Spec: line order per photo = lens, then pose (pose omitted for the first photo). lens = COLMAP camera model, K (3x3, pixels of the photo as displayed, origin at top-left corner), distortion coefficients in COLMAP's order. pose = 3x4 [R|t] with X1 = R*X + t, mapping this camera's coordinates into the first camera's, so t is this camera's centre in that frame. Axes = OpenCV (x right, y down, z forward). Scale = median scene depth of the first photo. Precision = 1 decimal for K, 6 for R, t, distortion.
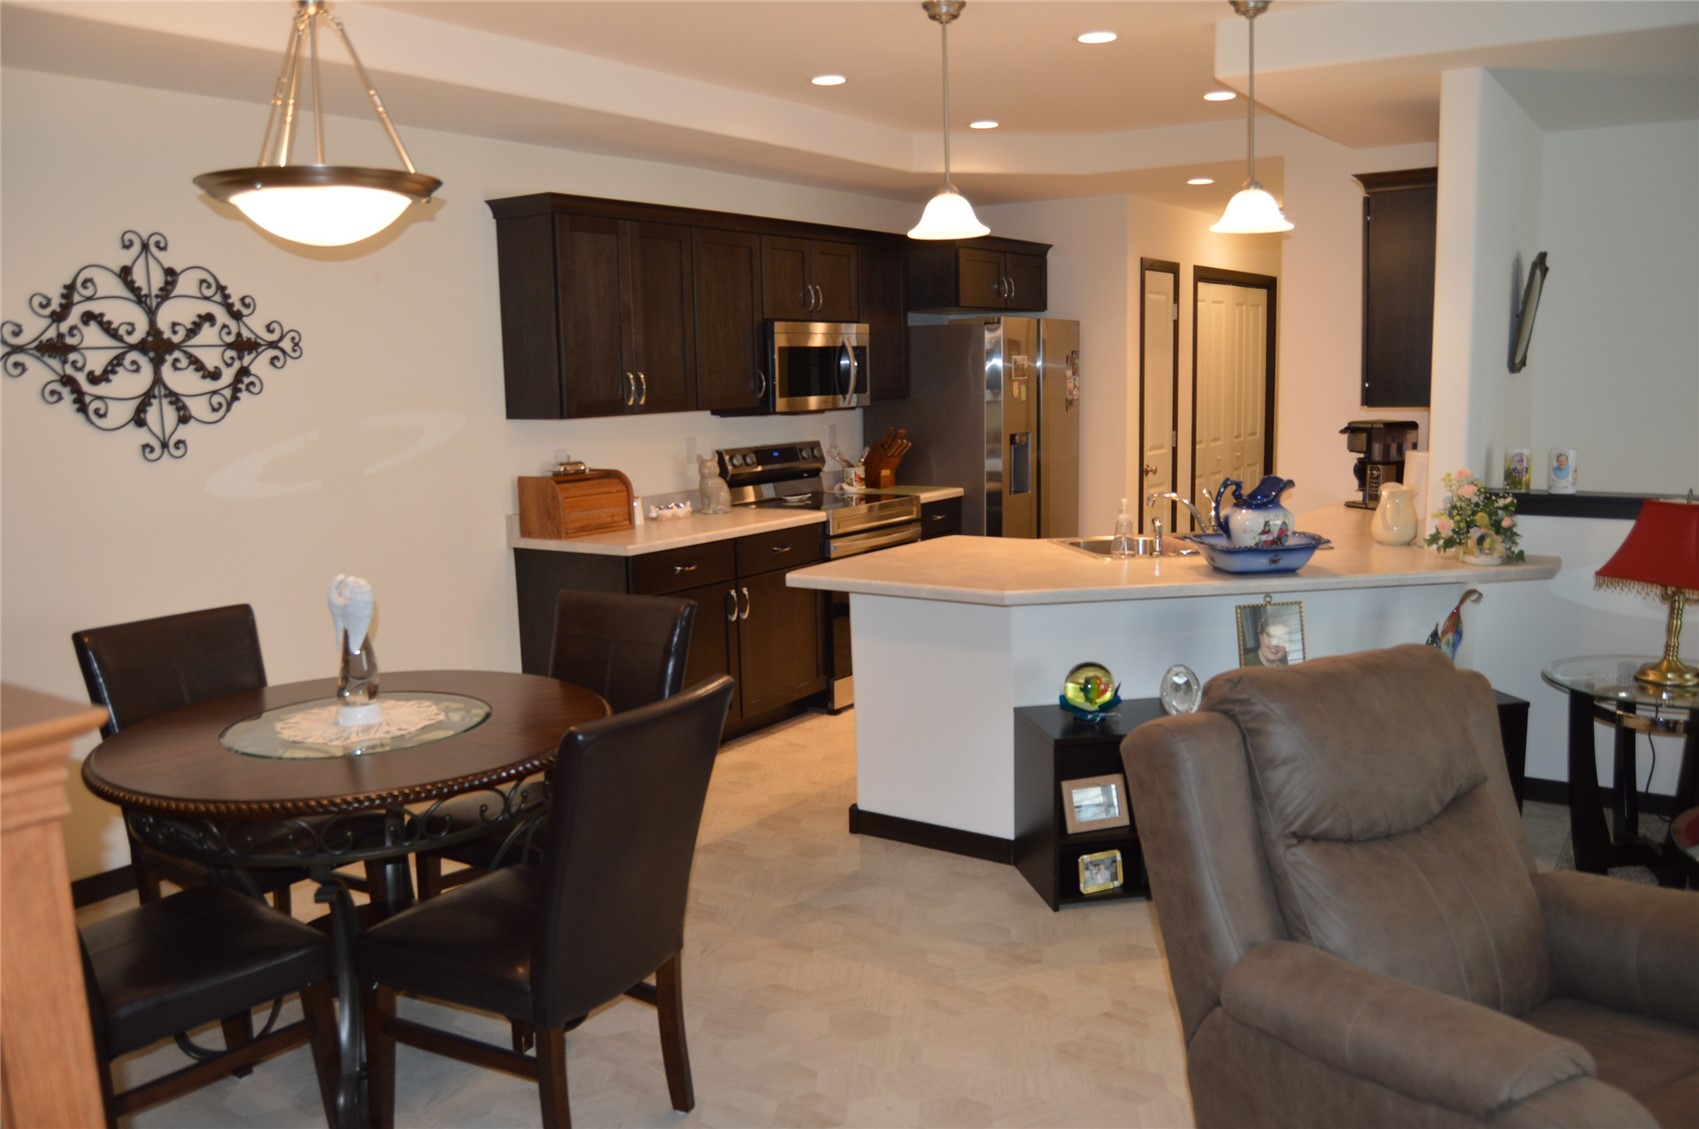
lens RADIAL K [[1335.6, 0, 851.3], [0, 1335.6, 565.7], [0, 0, 1]] dist [-0.070029, 0.016331]
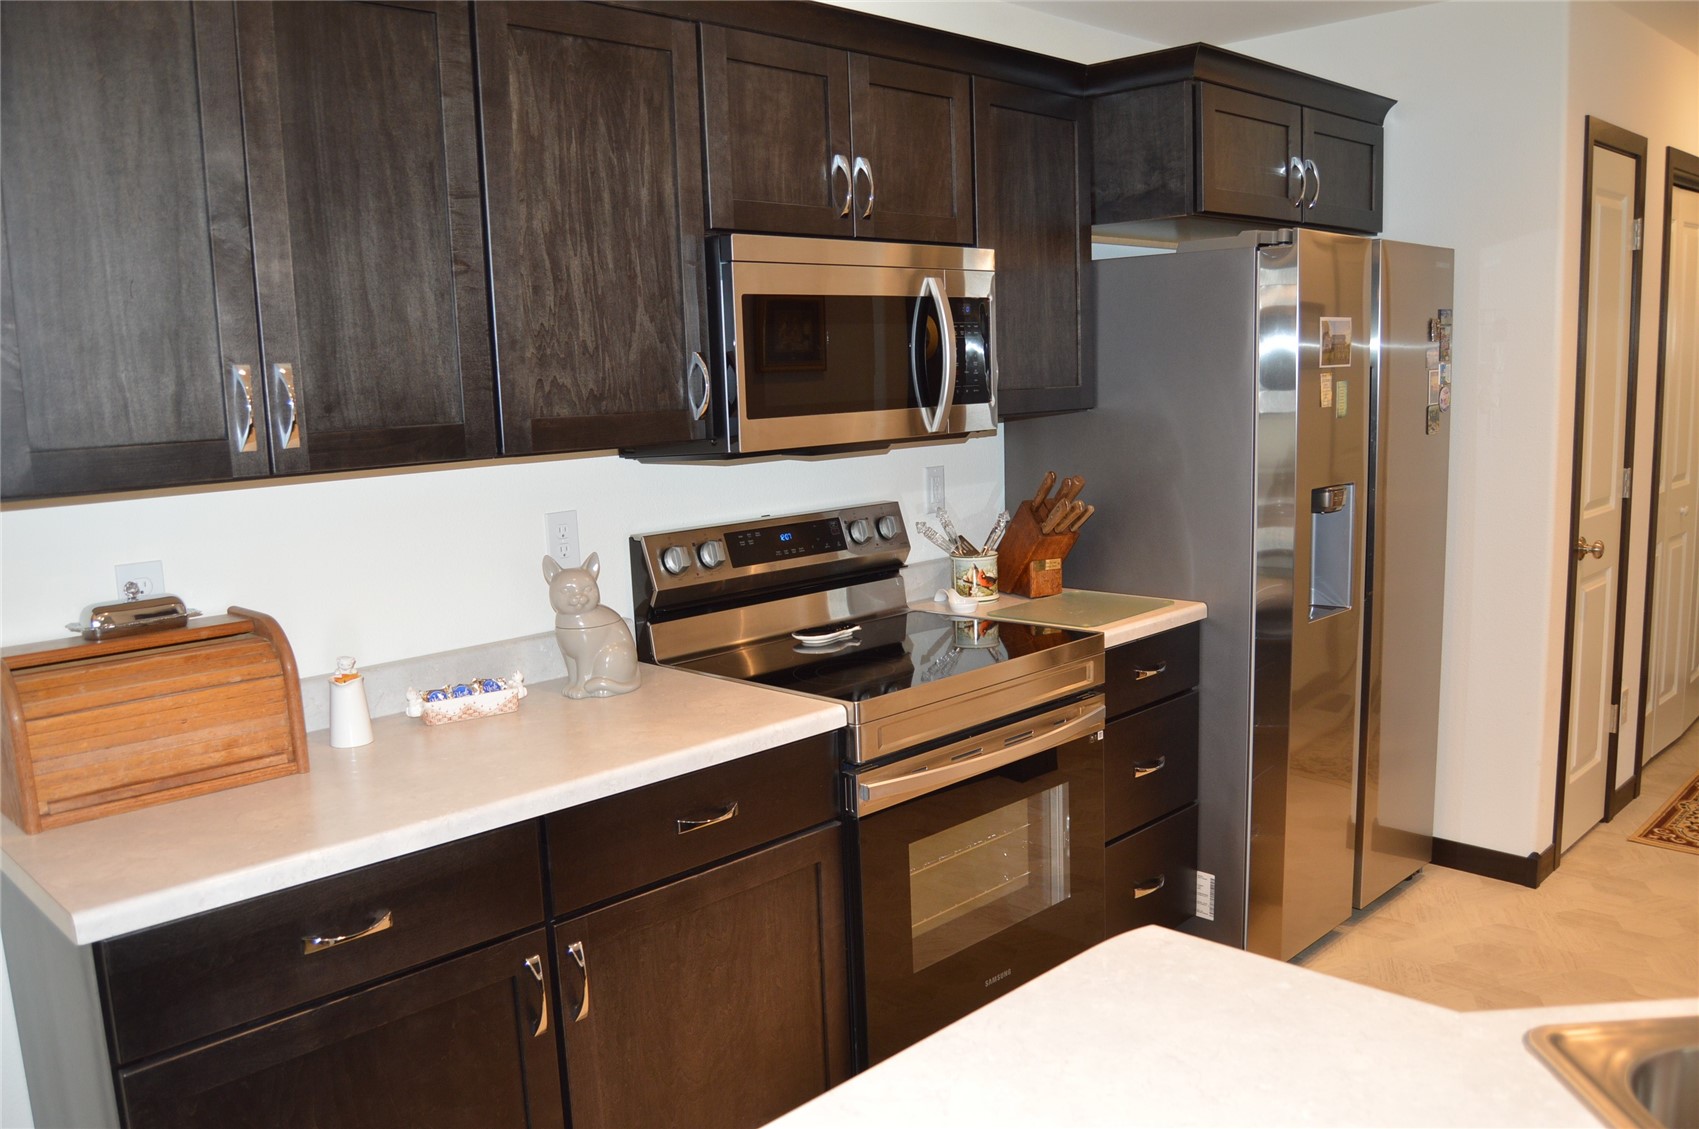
lens RADIAL K [[1335.6, 0, 851.8], [0, 1335.6, 573.5], [0, 0, 1]] dist [-0.070029, 0.016331]
pose [[0.982279, 0.014579, -0.186854, 0.050692], [-0.012853, 0.999863, 0.010447, -0.074455], [0.186981, -0.007860, 0.982332, 0.538971]]
